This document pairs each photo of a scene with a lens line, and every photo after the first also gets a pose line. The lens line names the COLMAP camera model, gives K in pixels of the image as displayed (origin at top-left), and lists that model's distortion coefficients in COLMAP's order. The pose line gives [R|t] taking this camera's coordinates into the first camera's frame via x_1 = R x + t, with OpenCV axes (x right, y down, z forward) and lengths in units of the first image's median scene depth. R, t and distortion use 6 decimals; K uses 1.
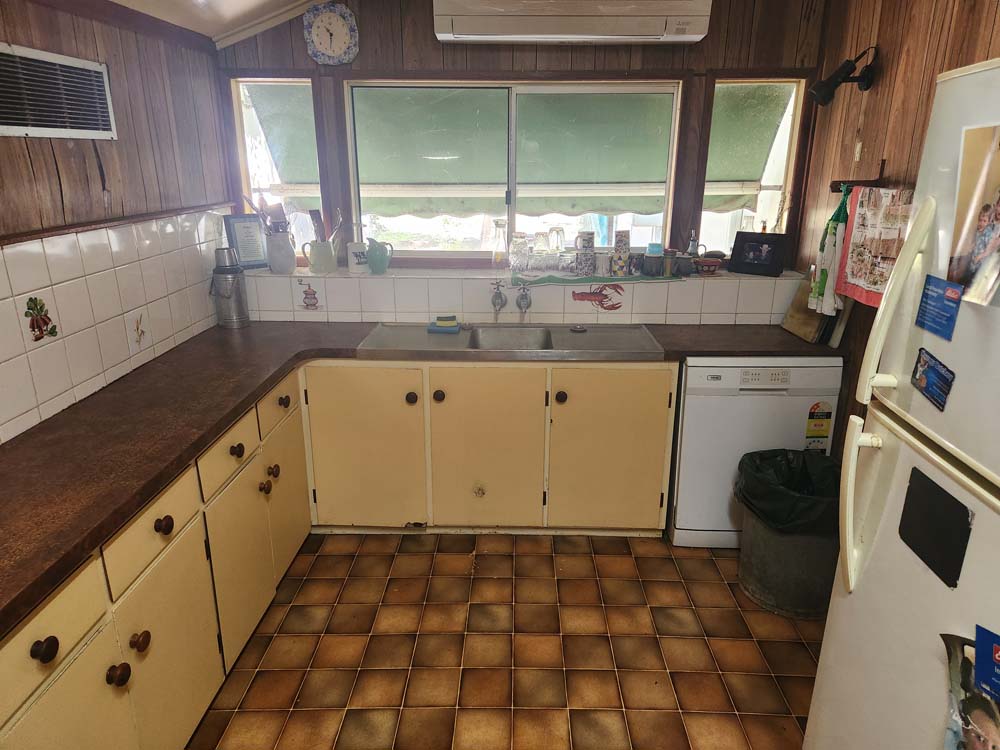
lens RADIAL K [[664.0, 0, 506.8], [0, 664.0, 376.0], [0, 0, 1]] dist [0.049637, -0.048302]
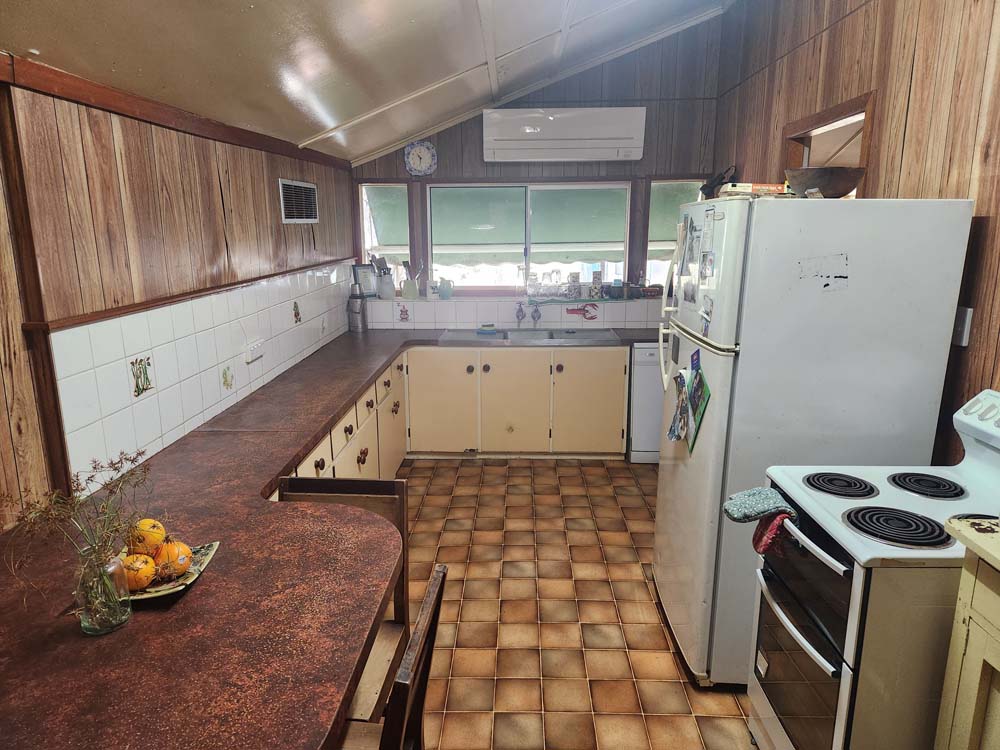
lens RADIAL K [[664.0, 0, 495.4], [0, 664.0, 371.1], [0, 0, 1]] dist [0.049637, -0.048302]
pose [[0.999657, -0.006334, -0.025423, -0.033192], [0.003924, 0.995589, -0.093745, 0.174838], [0.025904, 0.093613, 0.995272, -0.596483]]
